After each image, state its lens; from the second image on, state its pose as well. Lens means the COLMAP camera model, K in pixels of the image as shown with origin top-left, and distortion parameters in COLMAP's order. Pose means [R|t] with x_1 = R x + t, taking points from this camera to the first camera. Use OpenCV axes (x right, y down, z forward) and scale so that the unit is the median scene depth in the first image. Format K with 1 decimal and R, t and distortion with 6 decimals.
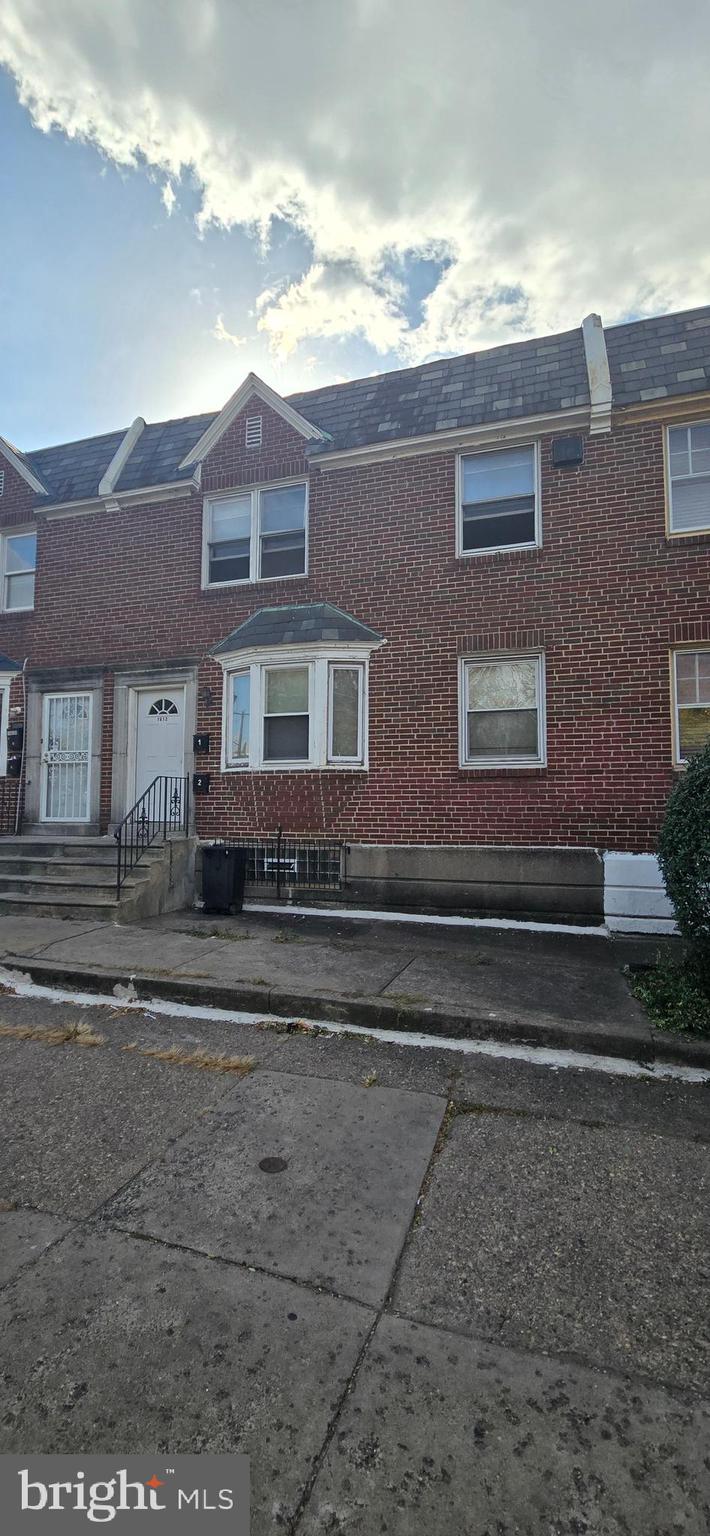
lens RADIAL K [[626.0, 0, 349.8], [0, 626.0, 769.6], [0, 0, 1]] dist [0.001073, 0.000070]
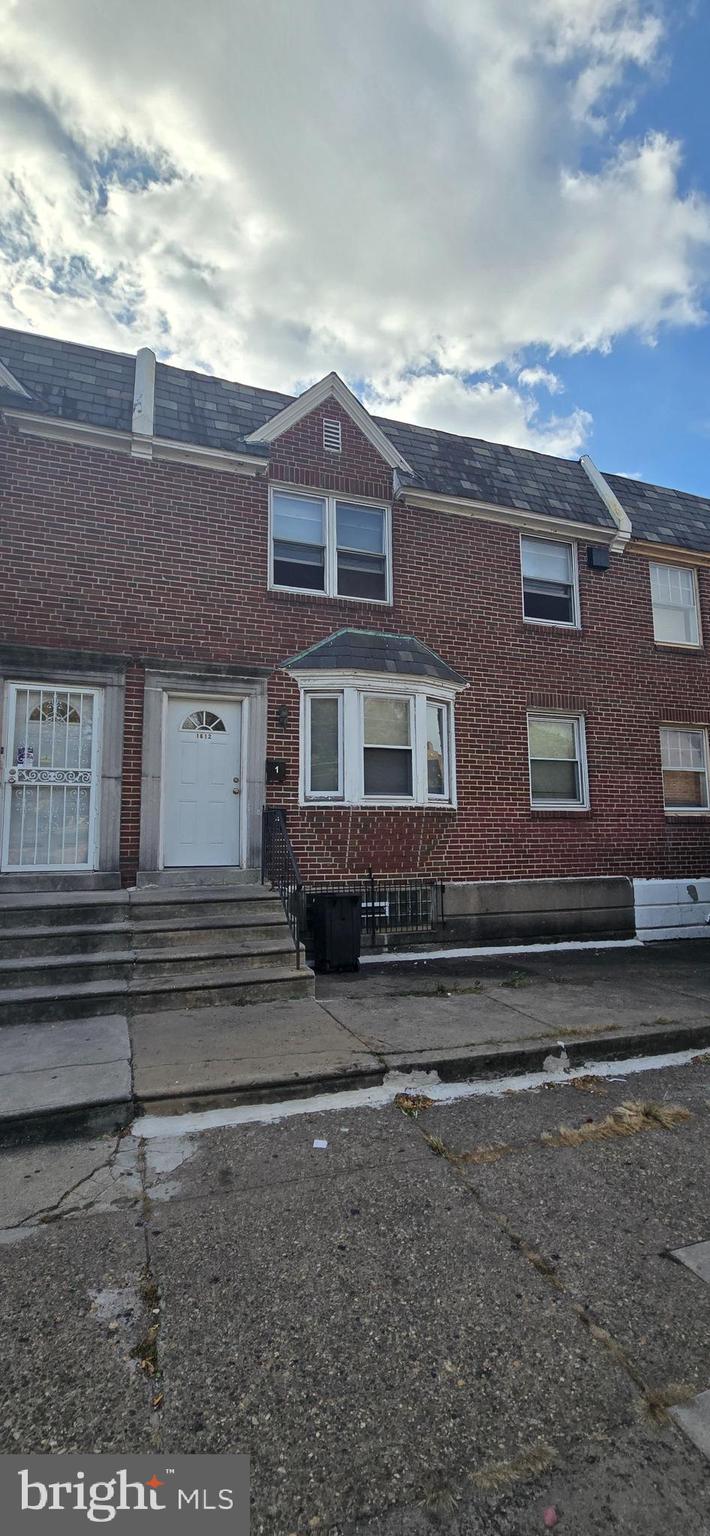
lens RADIAL K [[626.0, 0, 349.8], [0, 626.0, 769.6], [0, 0, 1]] dist [0.001073, 0.000070]
pose [[0.791362, 0.060526, 0.608344, -0.729449], [-0.031722, 0.997812, -0.058009, 0.002211], [-0.610524, 0.026608, 0.791550, 0.298025]]
